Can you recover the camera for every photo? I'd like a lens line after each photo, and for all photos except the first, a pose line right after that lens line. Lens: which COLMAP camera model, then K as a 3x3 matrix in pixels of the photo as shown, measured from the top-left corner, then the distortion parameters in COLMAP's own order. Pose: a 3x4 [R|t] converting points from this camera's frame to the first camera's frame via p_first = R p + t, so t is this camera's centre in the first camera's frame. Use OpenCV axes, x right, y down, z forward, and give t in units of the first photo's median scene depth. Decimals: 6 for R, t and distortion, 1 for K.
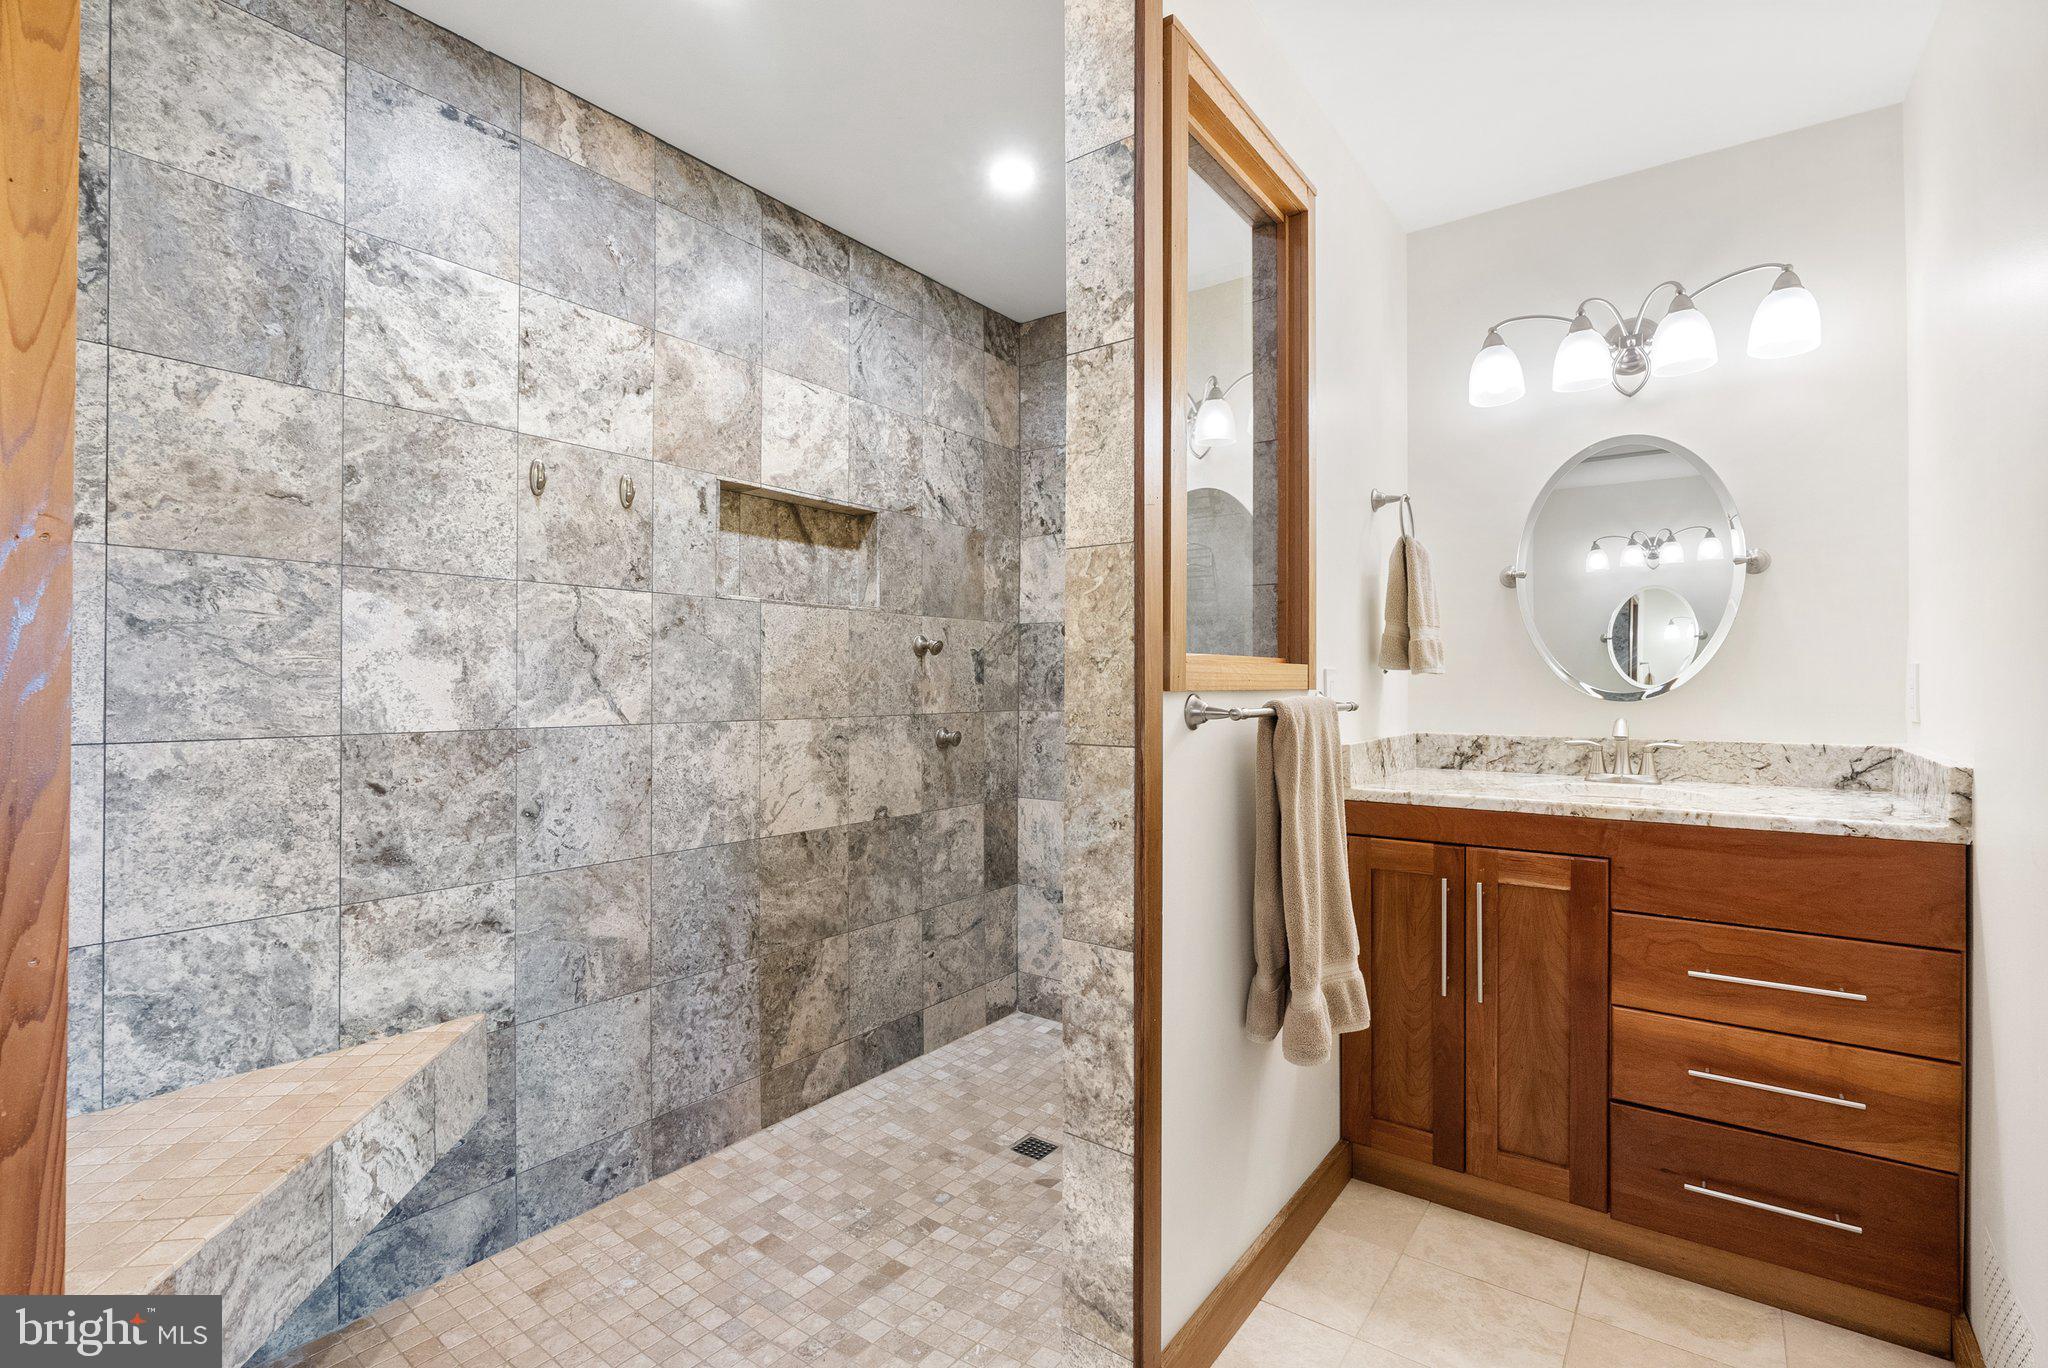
lens RADIAL K [[921.0, 0, 1009.4], [0, 921.0, 680.4], [0, 0, 1]] dist [-0.012181, 0.006925]
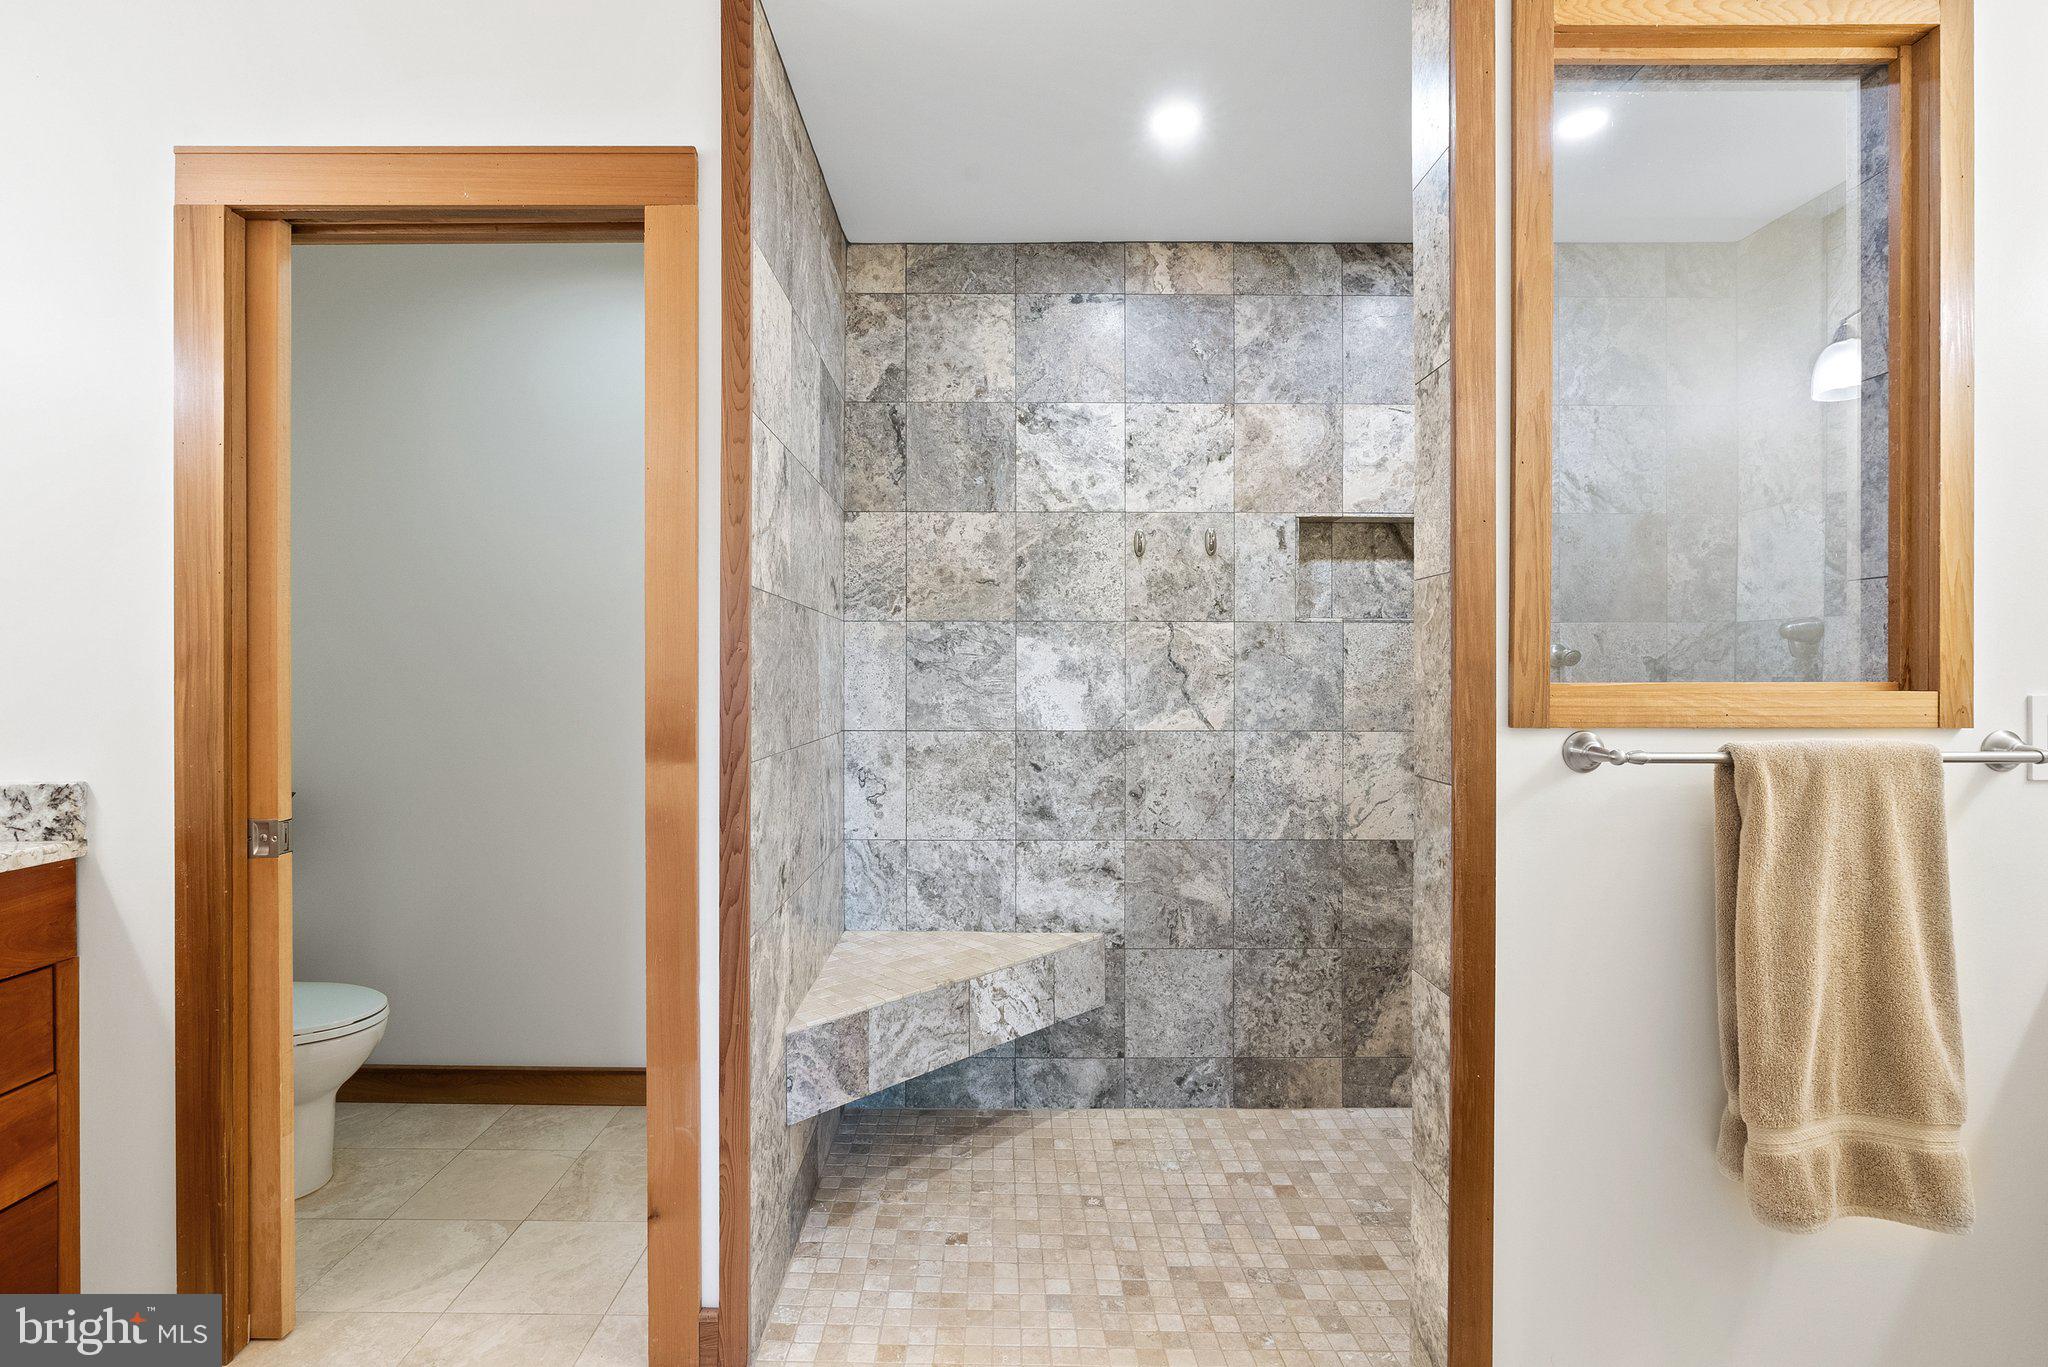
lens RADIAL K [[921.0, 0, 1009.4], [0, 921.0, 679.9], [0, 0, 1]] dist [-0.012181, 0.006925]
pose [[0.610292, 0.003122, -0.792170, 0.413831], [0.003408, 0.999973, 0.006566, -0.030480], [0.792169, -0.006707, 0.610265, 0.032041]]
